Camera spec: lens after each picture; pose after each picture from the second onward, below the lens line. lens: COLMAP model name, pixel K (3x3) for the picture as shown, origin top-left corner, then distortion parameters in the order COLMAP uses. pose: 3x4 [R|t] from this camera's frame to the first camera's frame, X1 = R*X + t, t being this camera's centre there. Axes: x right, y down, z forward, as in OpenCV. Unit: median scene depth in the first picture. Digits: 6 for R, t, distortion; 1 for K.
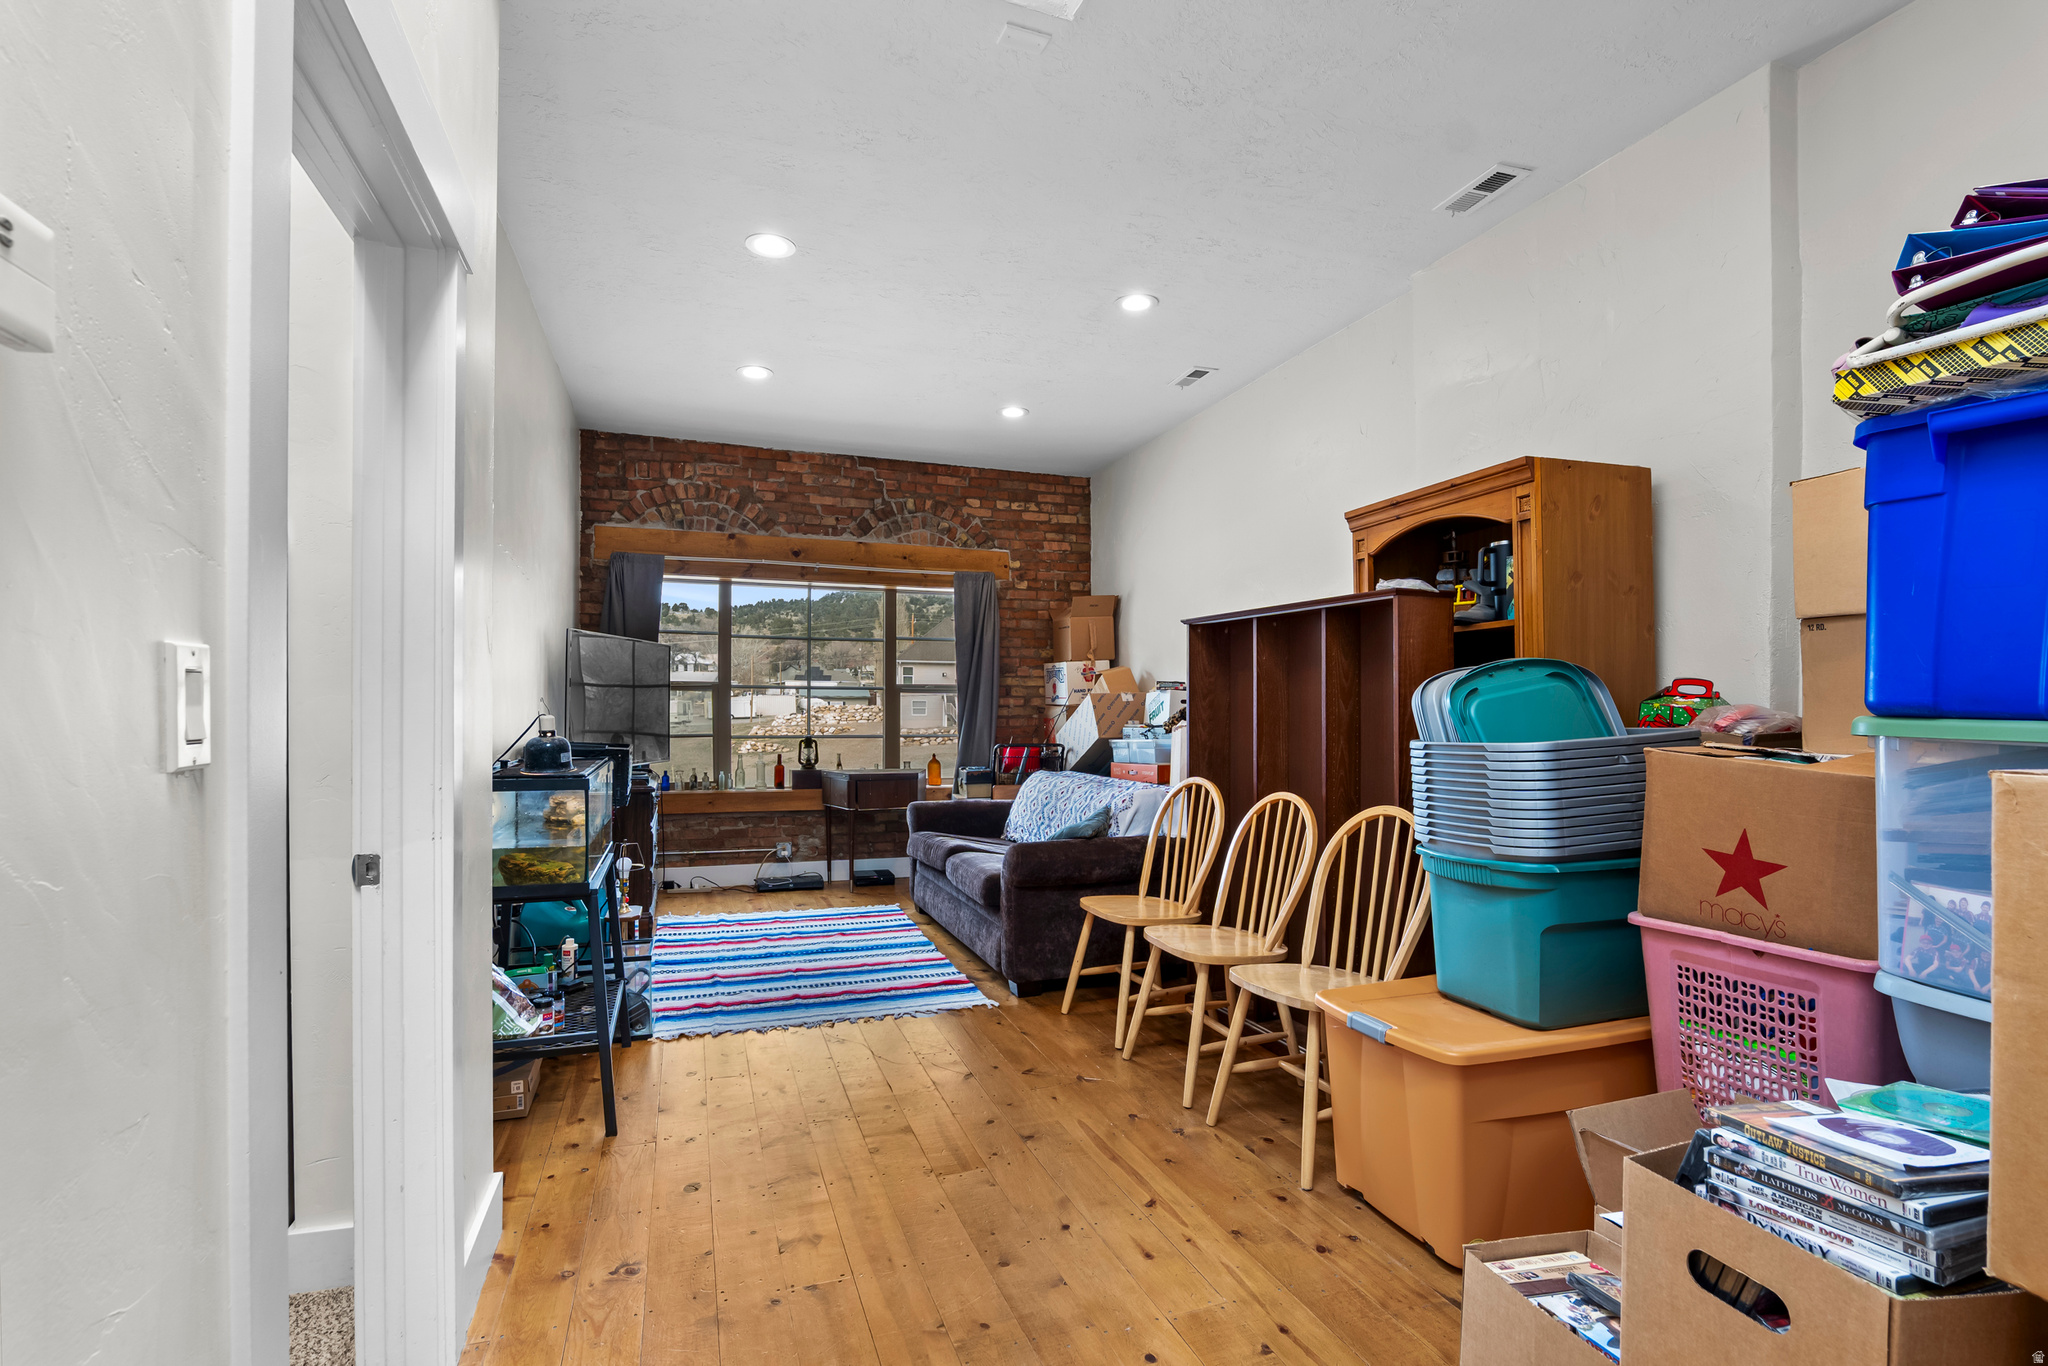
lens RADIAL K [[951.8, 0, 1019.7], [0, 951.8, 710.9], [0, 0, 1]] dist [-0.023159, 0.004018]
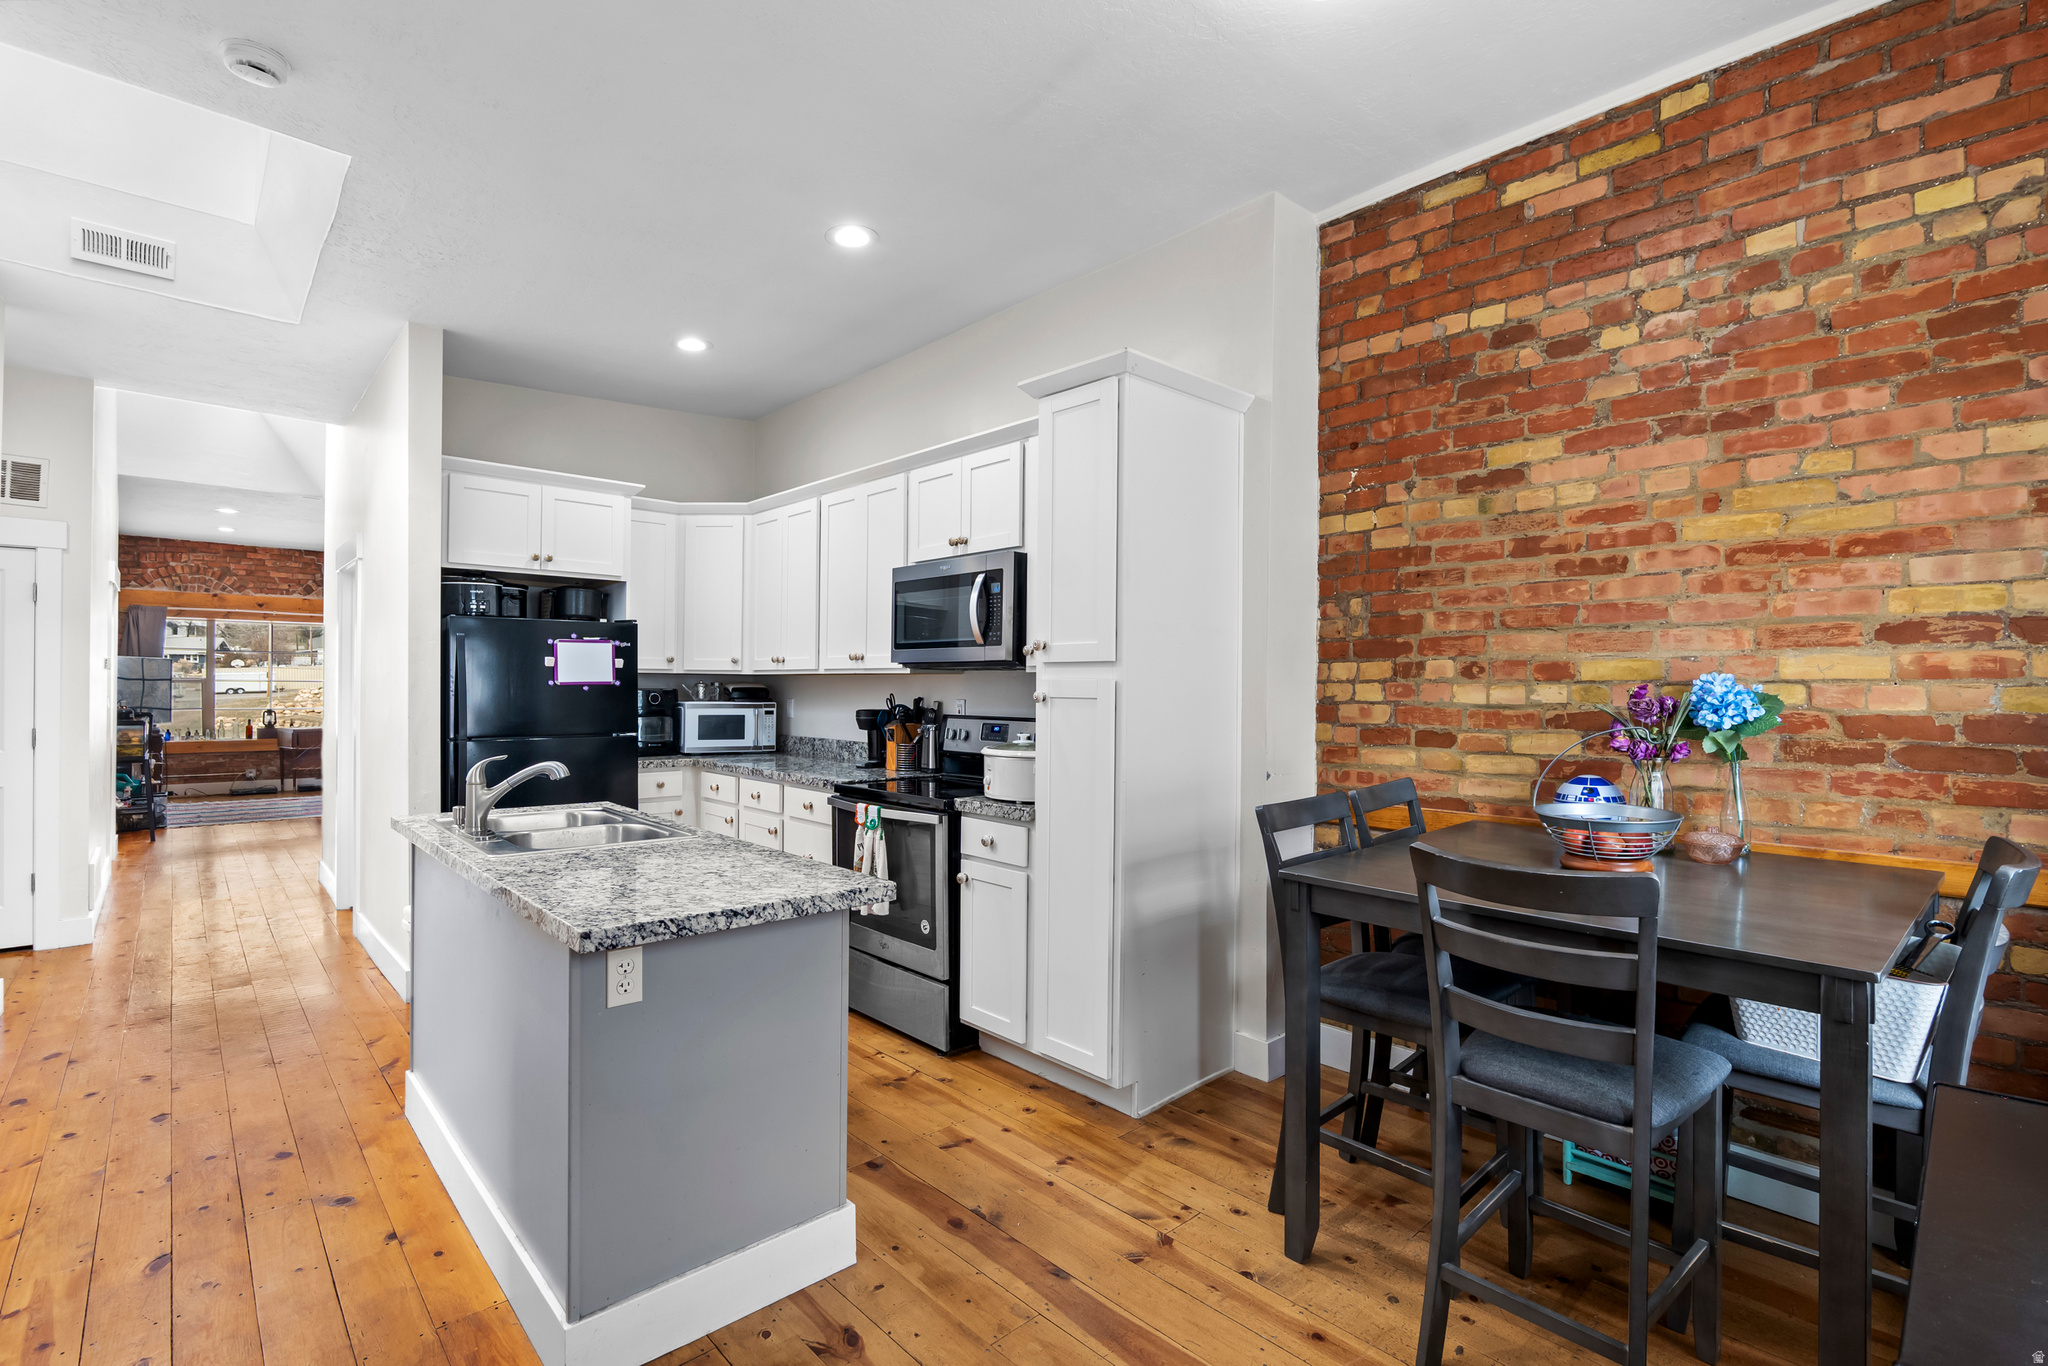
lens RADIAL K [[951.8, 0, 1030.2], [0, 951.8, 680.4], [0, 0, 1]] dist [-0.023159, 0.004018]
pose [[0.919958, 0.003098, 0.392004, 0.423676], [-0.002192, 0.999994, -0.002757, -0.025892], [-0.392010, 0.001677, 0.919959, -1.241304]]
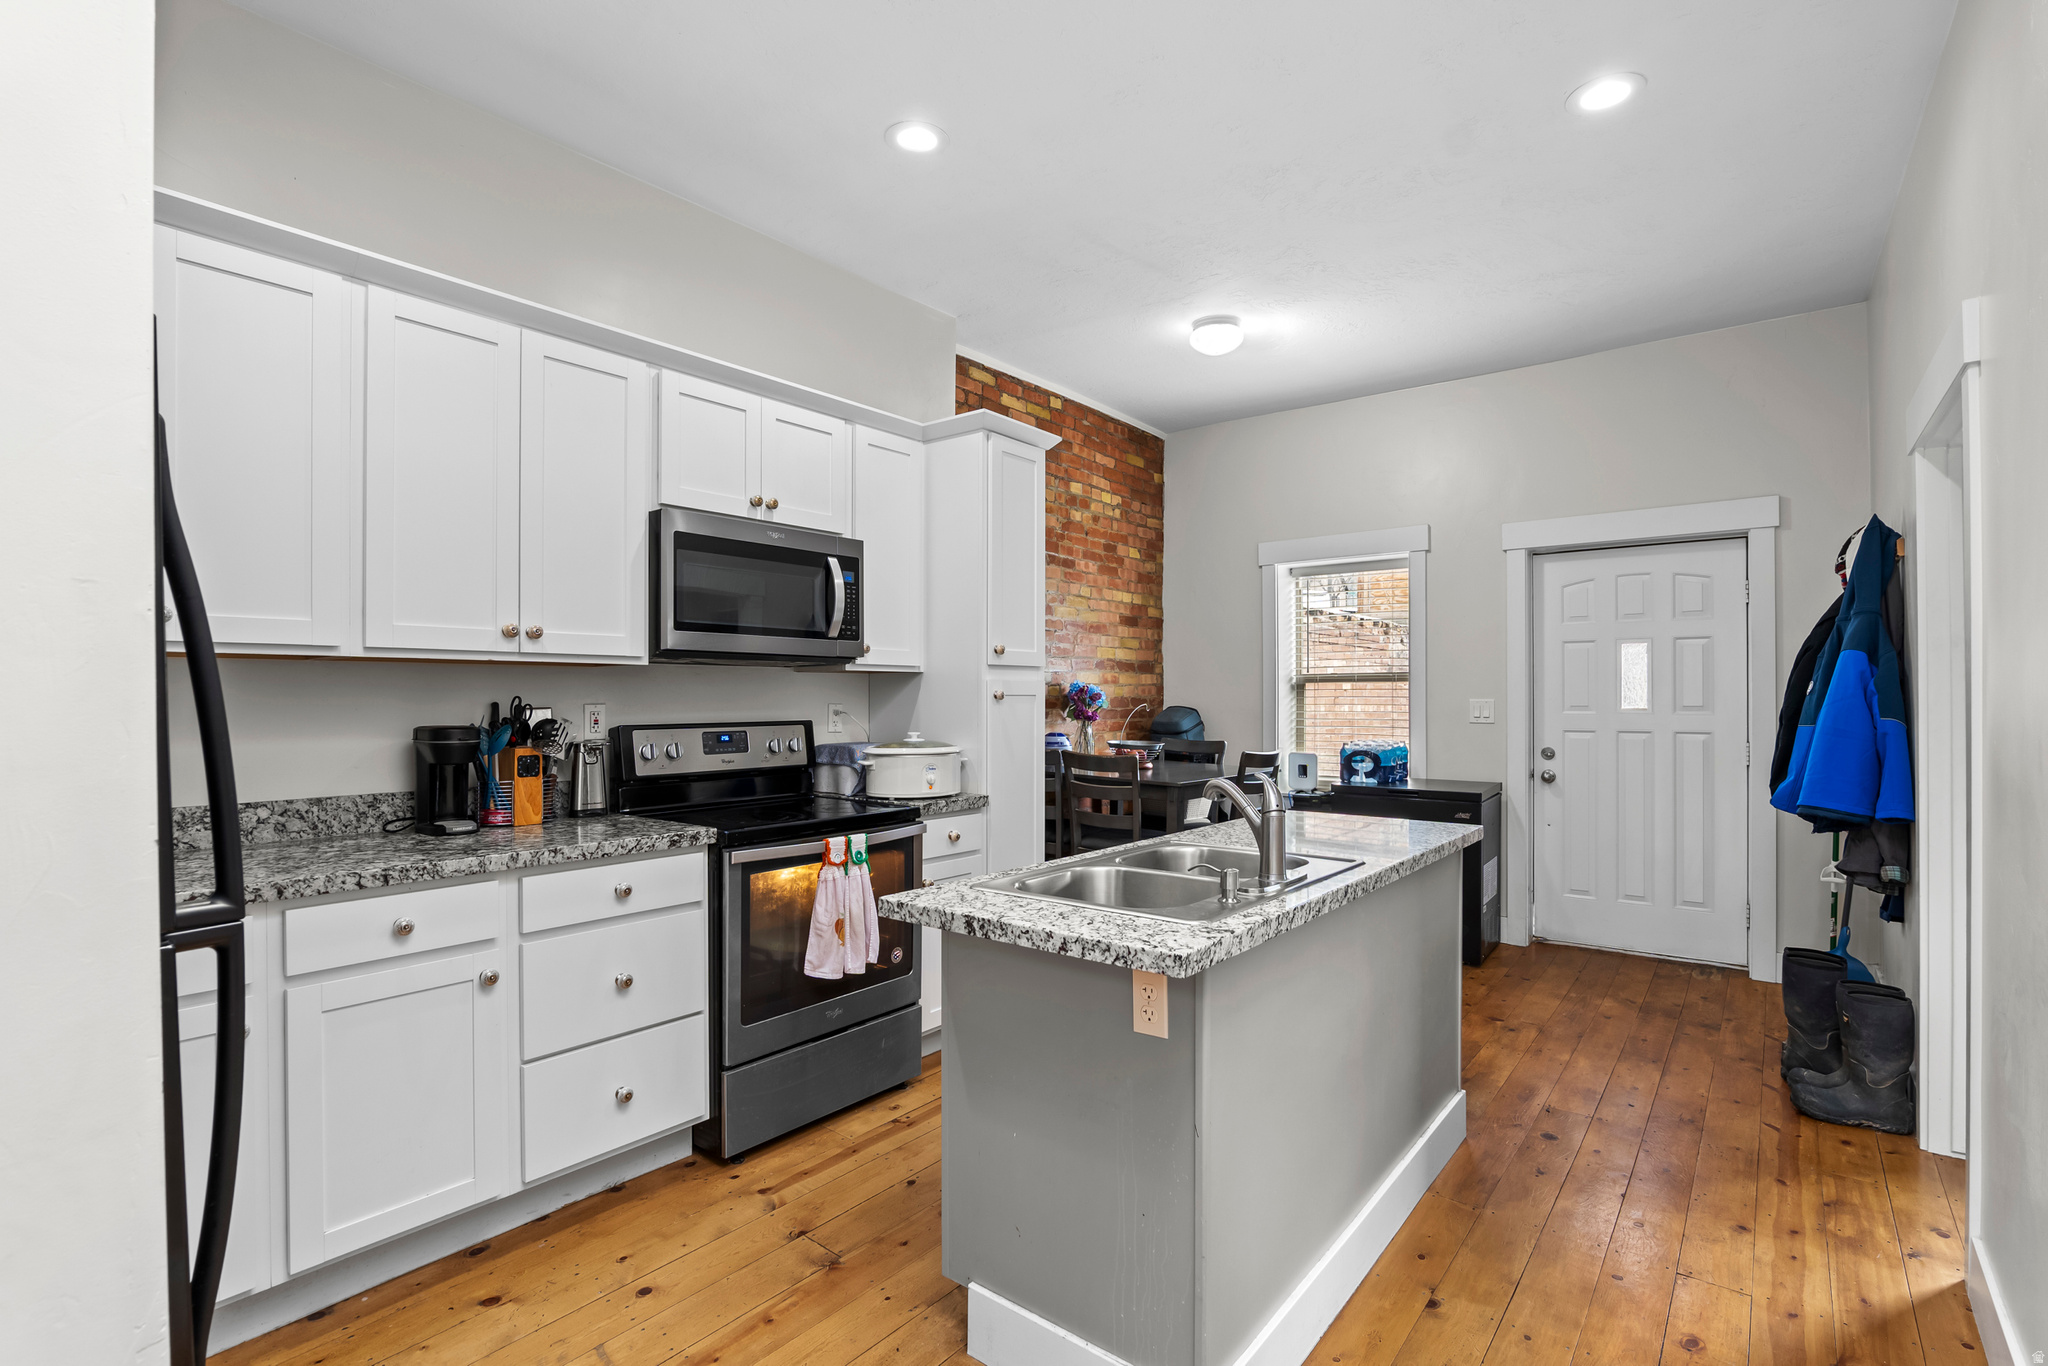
lens RADIAL K [[951.8, 0, 1024.8], [0, 951.8, 684.5], [0, 0, 1]] dist [-0.023159, 0.004018]
pose [[-0.525078, -0.000025, 0.851054, -0.982780], [-0.007049, 0.999966, -0.004320, -0.010387], [-0.851025, -0.008268, -0.525060, 2.293032]]
